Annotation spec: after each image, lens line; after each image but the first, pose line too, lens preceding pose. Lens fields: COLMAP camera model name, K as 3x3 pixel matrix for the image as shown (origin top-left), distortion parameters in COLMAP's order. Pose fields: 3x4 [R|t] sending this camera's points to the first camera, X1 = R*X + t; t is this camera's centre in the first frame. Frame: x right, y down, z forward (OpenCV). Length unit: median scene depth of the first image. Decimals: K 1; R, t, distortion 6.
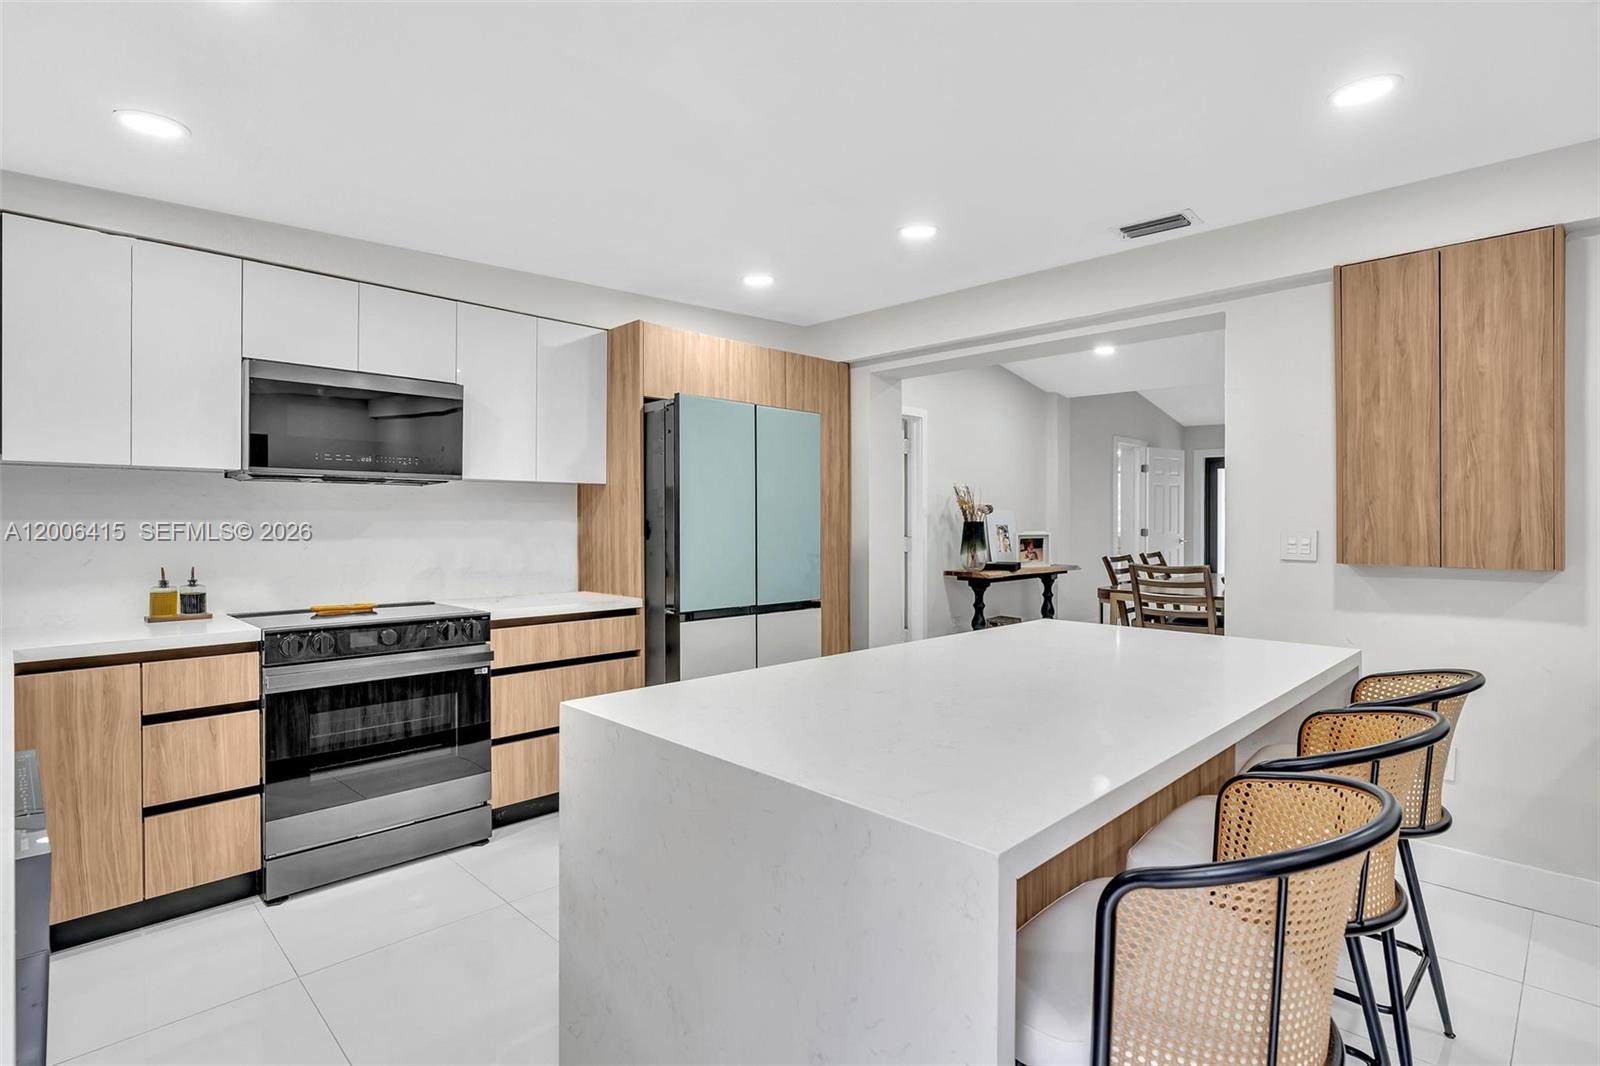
lens RADIAL K [[785.9, 0, 797.3], [0, 785.9, 520.4], [0, 0, 1]] dist [-0.002410, -0.000112]
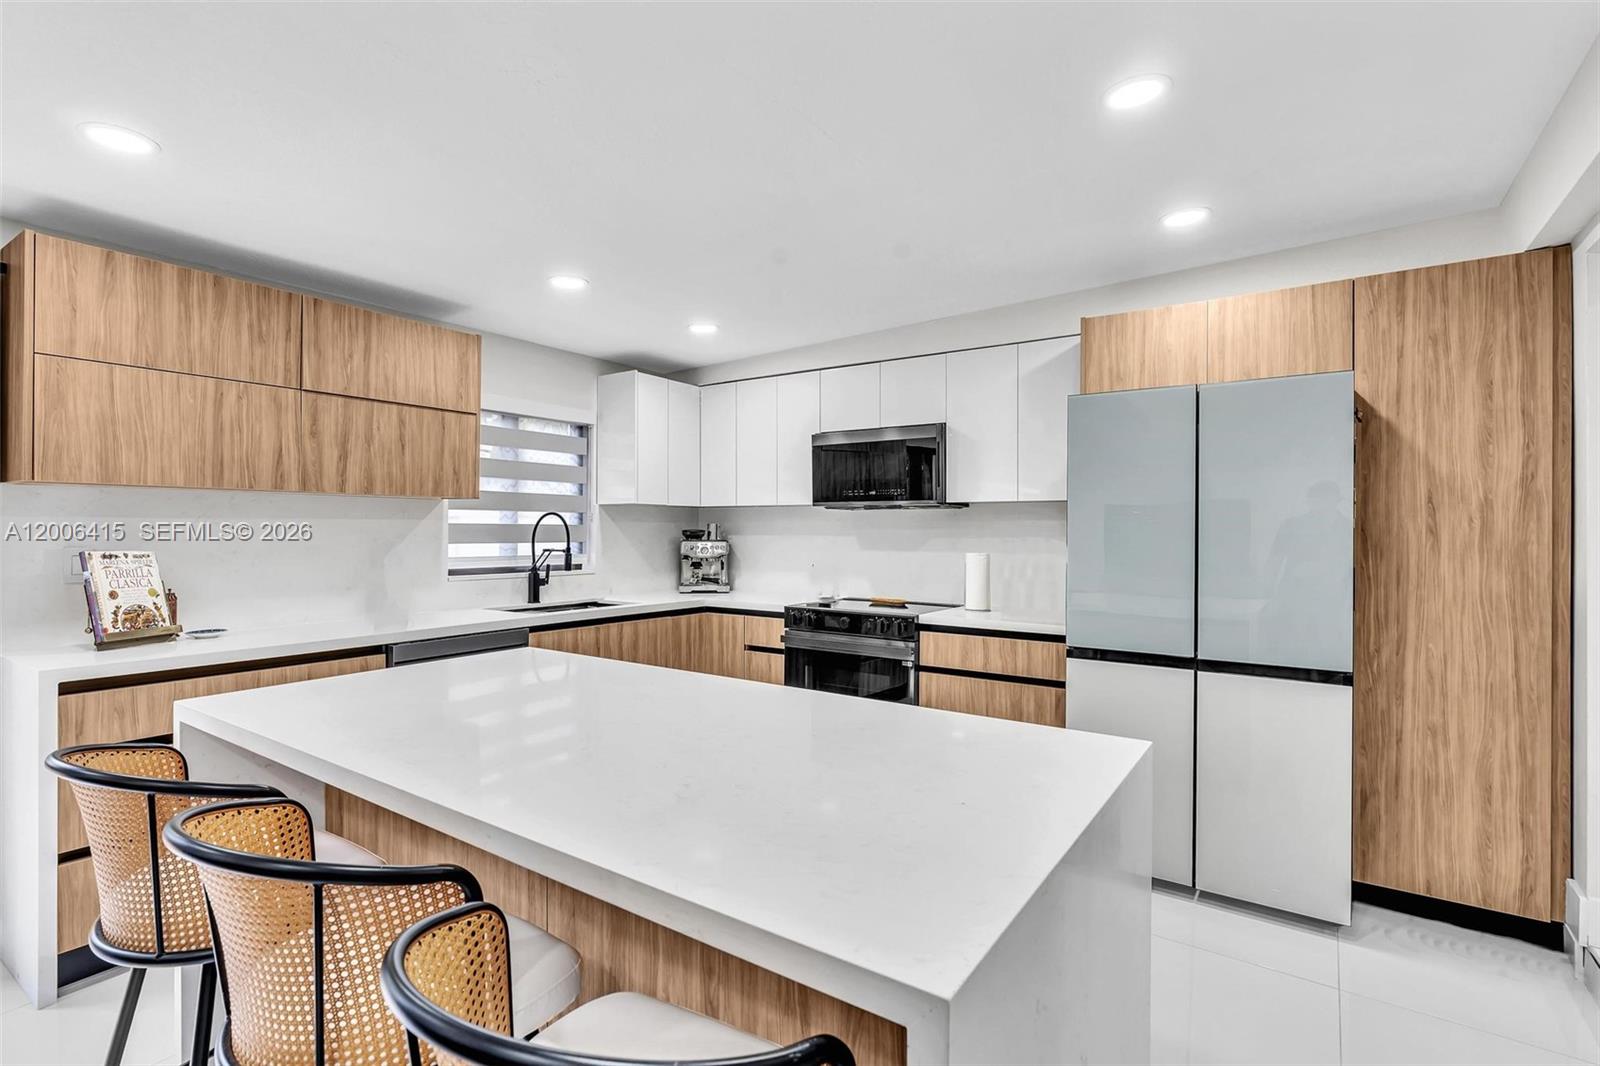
lens RADIAL K [[747.5, 0, 806.0], [0, 747.5, 527.8], [0, 0, 1]] dist [-0.005290, -0.000389]
pose [[0.191427, -0.001660, -0.981506, 0.777397], [-0.000576, 0.999998, -0.001803, -0.016390], [0.981507, 0.000910, 0.191425, 0.702245]]
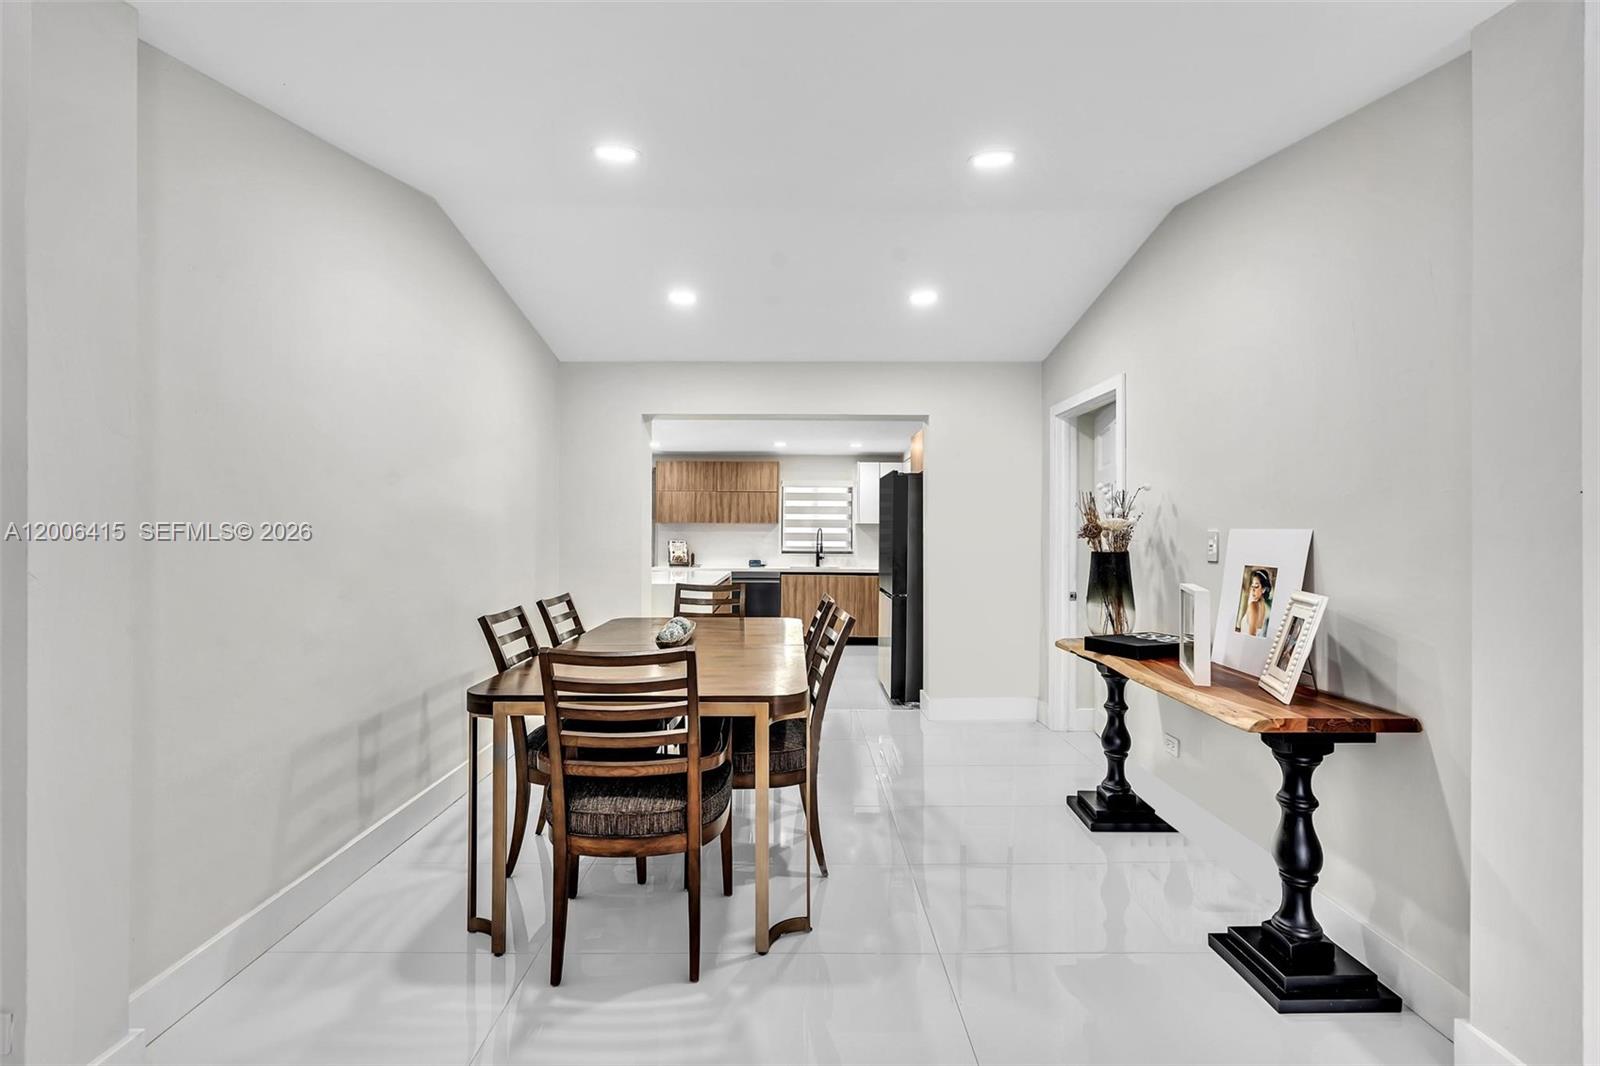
lens RADIAL K [[747.5, 0, 806.0], [0, 747.5, 527.8], [0, 0, 1]] dist [-0.005290, -0.000389]
pose [[-0.688425, -0.011207, -0.725221, 1.755455], [-0.004163, 0.999925, -0.011501, -0.010770], [0.725296, -0.004899, -0.688420, 2.771786]]
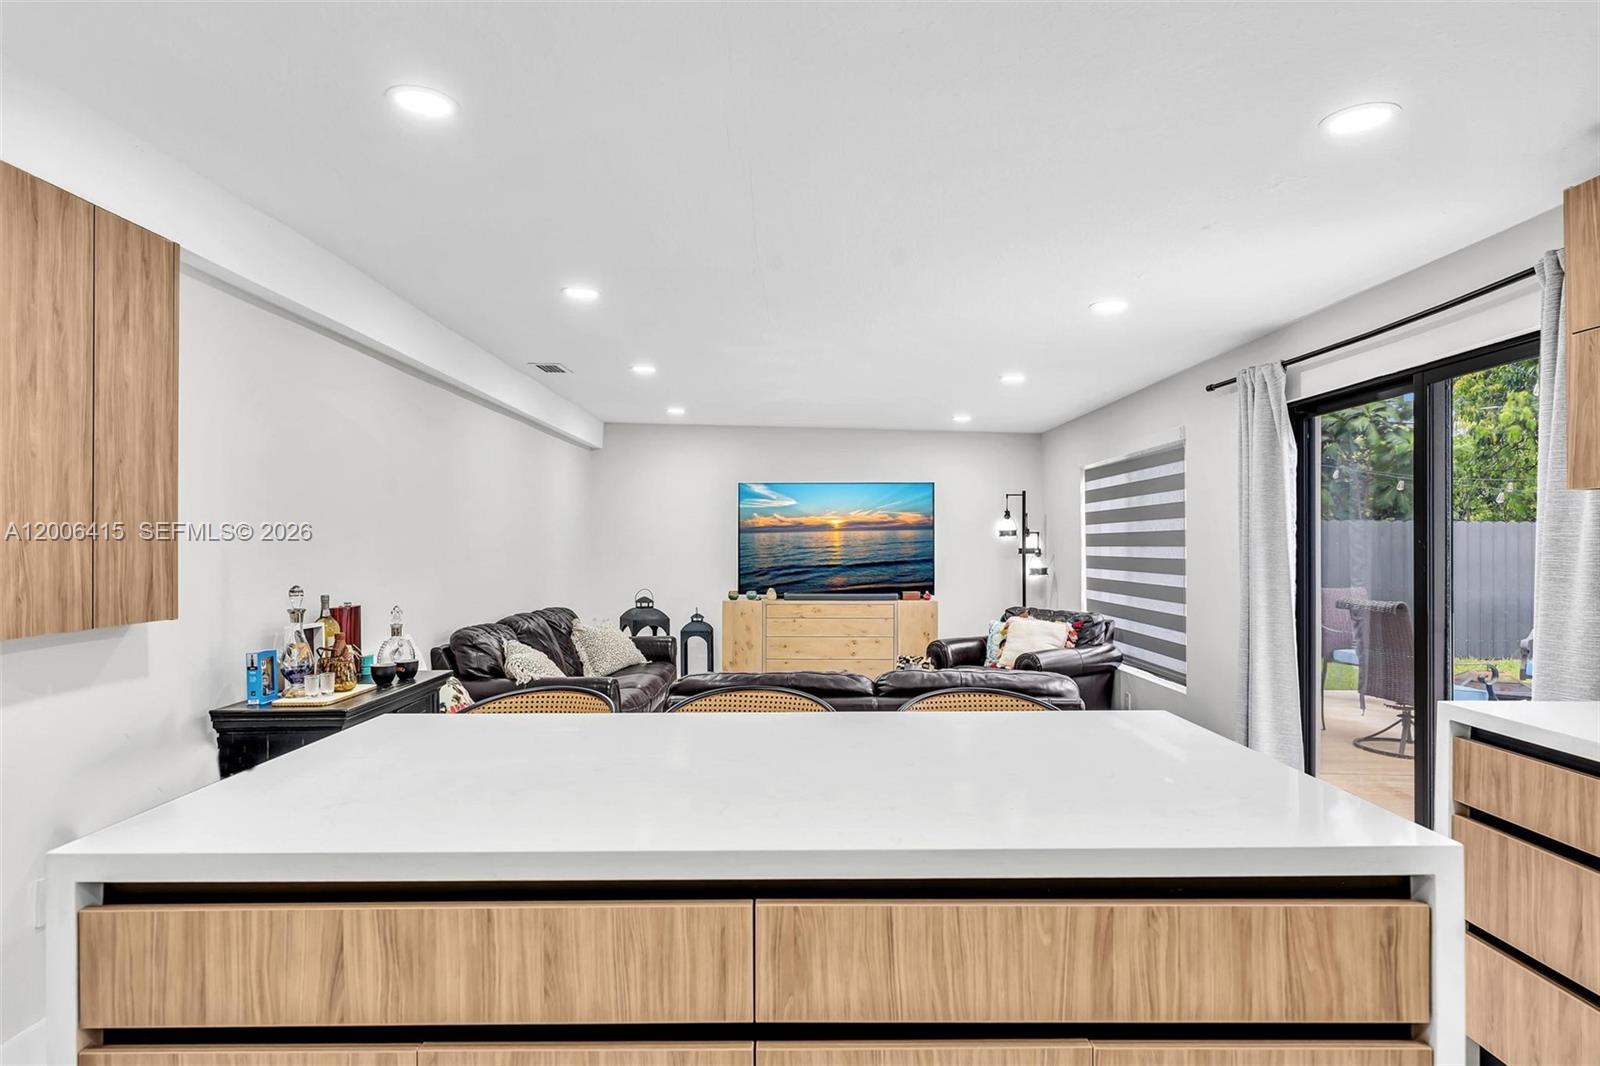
lens RADIAL K [[862.1, 0, 800.0], [0, 862.1, 533.0], [0, 0, 1]] dist [-0.002040, 0.000720]
pose [[-0.715390, 0.006673, 0.698694, -0.229918], [0.000468, 0.999959, -0.009071, -0.023759], [-0.698725, -0.006162, -0.715364, 1.072813]]
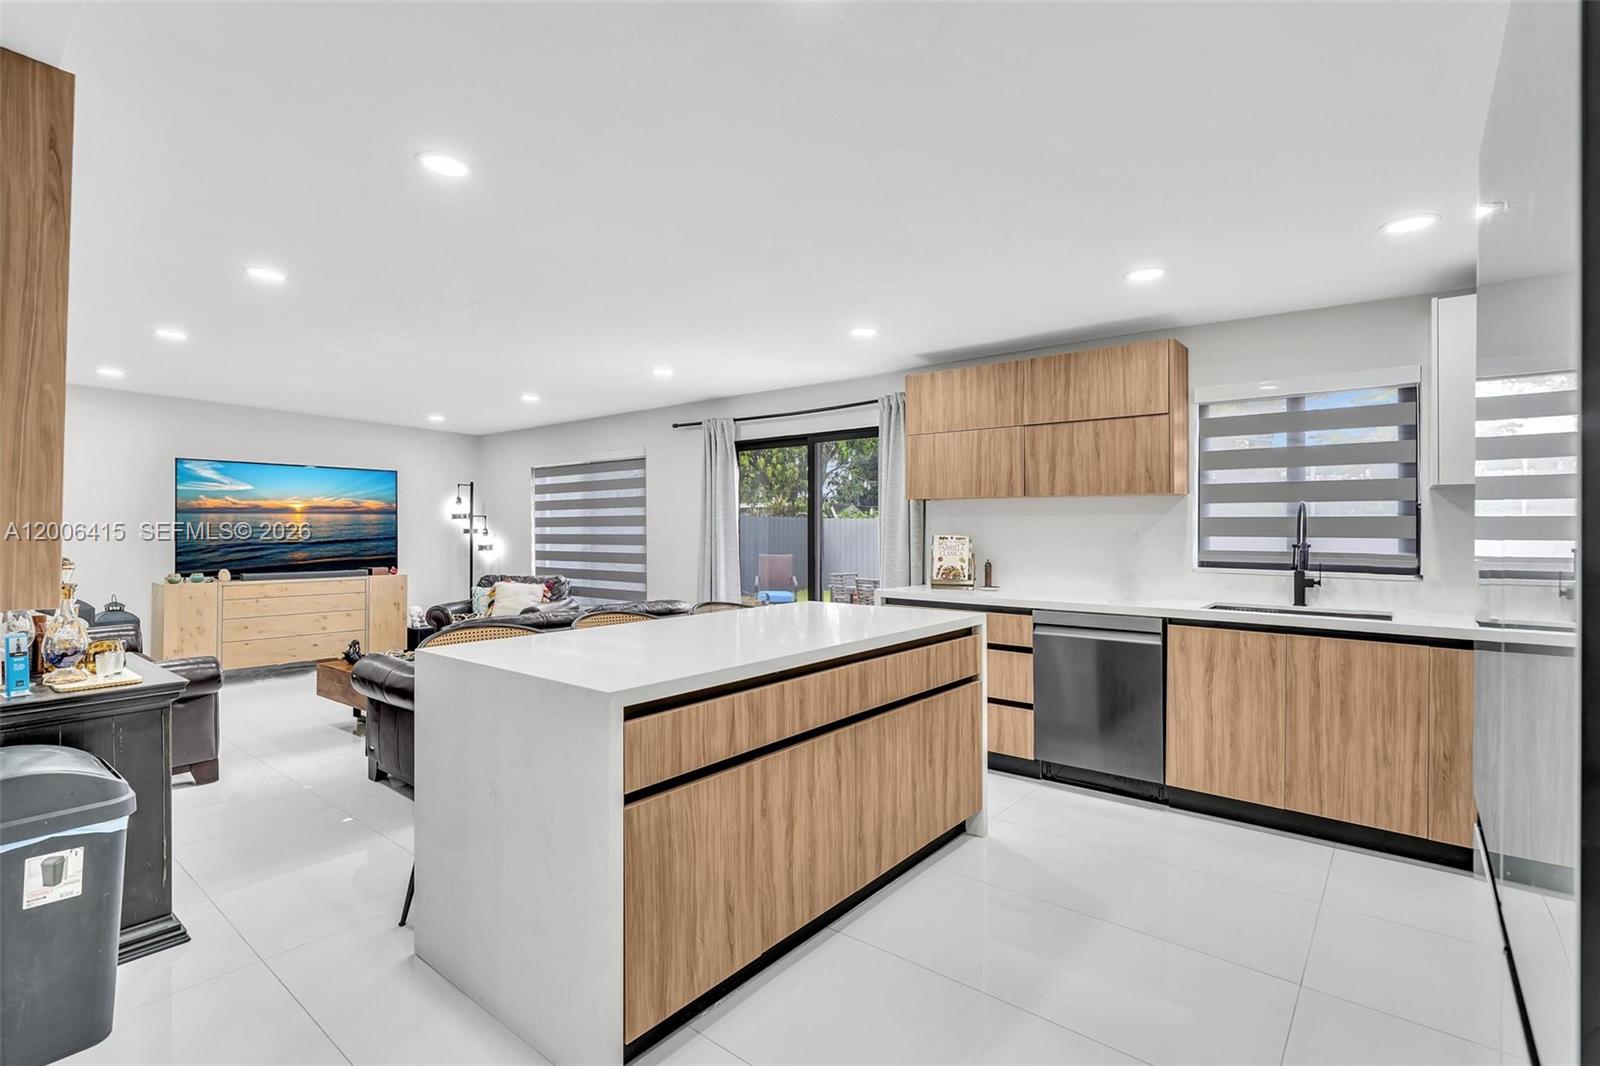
lens RADIAL K [[747.5, 0, 806.0], [0, 747.5, 527.8], [0, 0, 1]] dist [-0.005290, -0.000389]
pose [[-0.992378, -0.003350, -0.123187, 0.242877], [-0.003043, 0.999992, -0.002683, -0.000586], [0.123195, -0.002288, -0.992380, 1.630079]]
